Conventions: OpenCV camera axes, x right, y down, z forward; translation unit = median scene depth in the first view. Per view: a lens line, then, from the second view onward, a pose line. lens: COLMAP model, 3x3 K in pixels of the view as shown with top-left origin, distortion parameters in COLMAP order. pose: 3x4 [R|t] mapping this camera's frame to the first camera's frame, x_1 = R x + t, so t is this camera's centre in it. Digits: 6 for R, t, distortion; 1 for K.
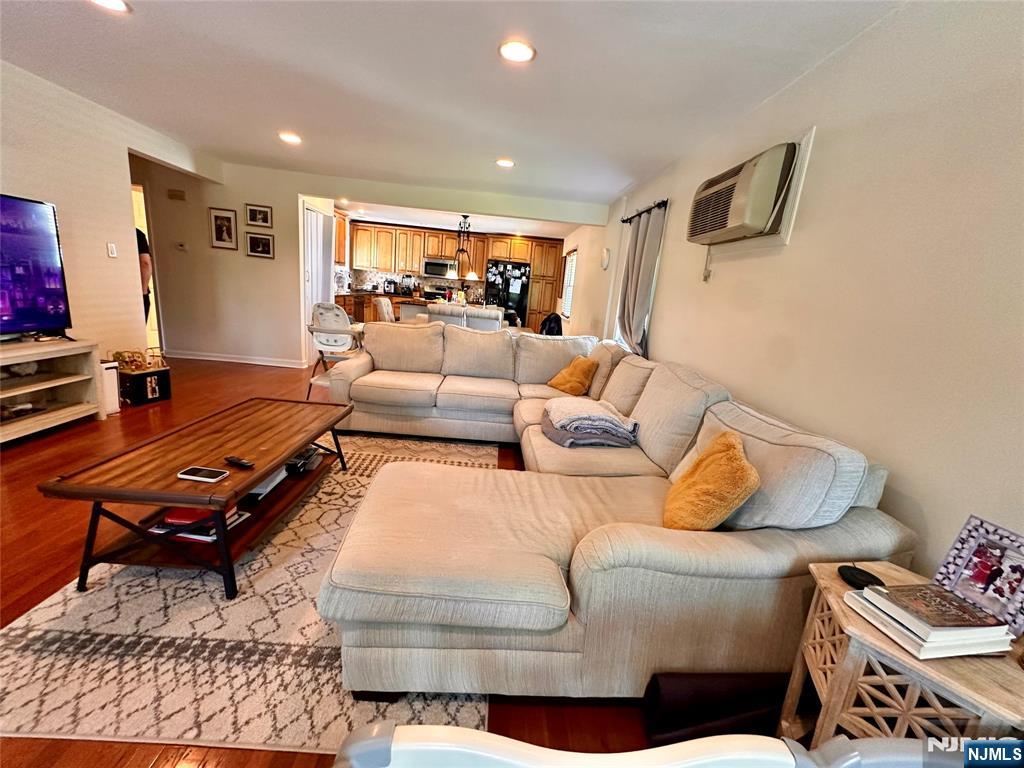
lens RADIAL K [[409.2, 0, 513.2], [0, 409.2, 377.4], [0, 0, 1]] dist [0.001910, 0.000057]
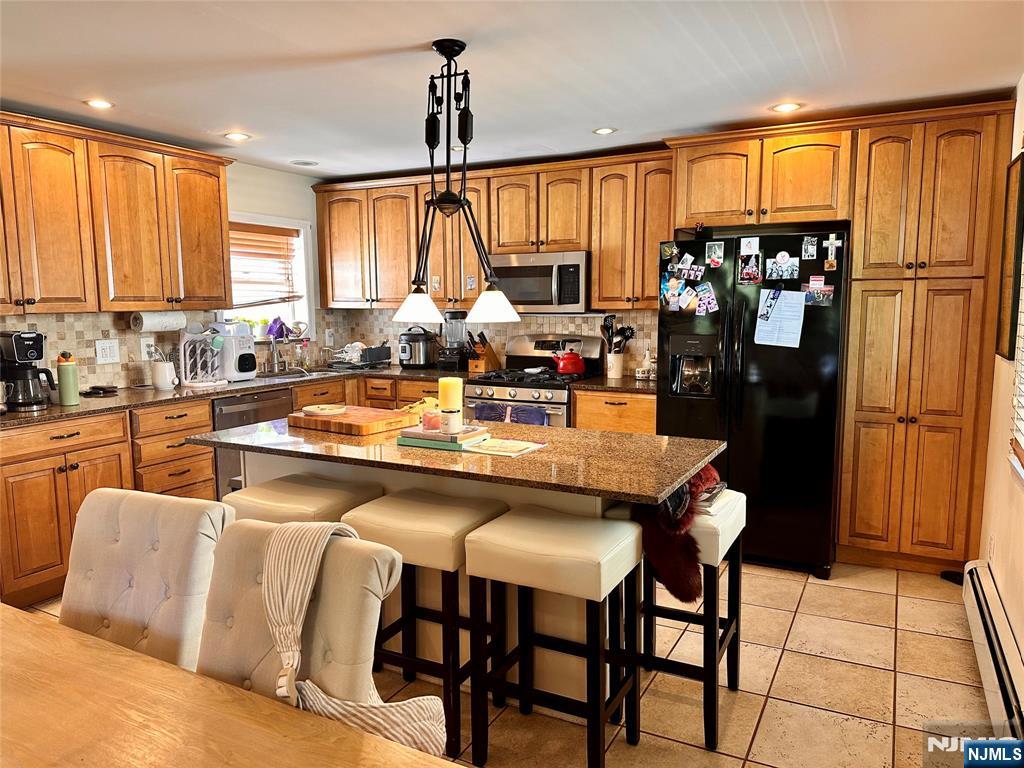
lens RADIAL K [[719.0, 0, 511.9], [0, 719.0, 385.5], [0, 0, 1]] dist [0.051614, -0.021977]
pose [[0.861245, -0.038465, -0.506732, 0.083446], [-0.023328, 0.993088, -0.115032, -0.125587], [0.507654, 0.110891, 0.854395, 0.536454]]
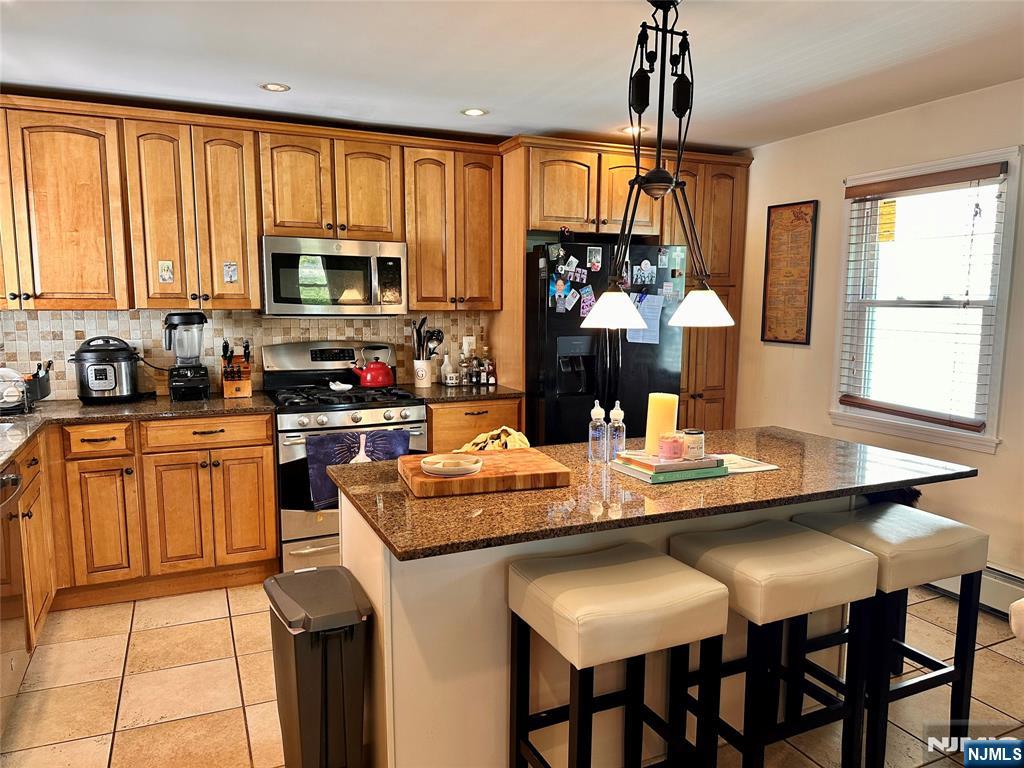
lens RADIAL K [[719.0, 0, 514.0], [0, 719.0, 389.5], [0, 0, 1]] dist [0.051614, -0.021977]
pose [[0.912957, -0.136086, 0.384695, -0.261600], [0.162670, 0.985977, -0.037260, -0.166519], [-0.374229, 0.096596, 0.922292, 0.567967]]
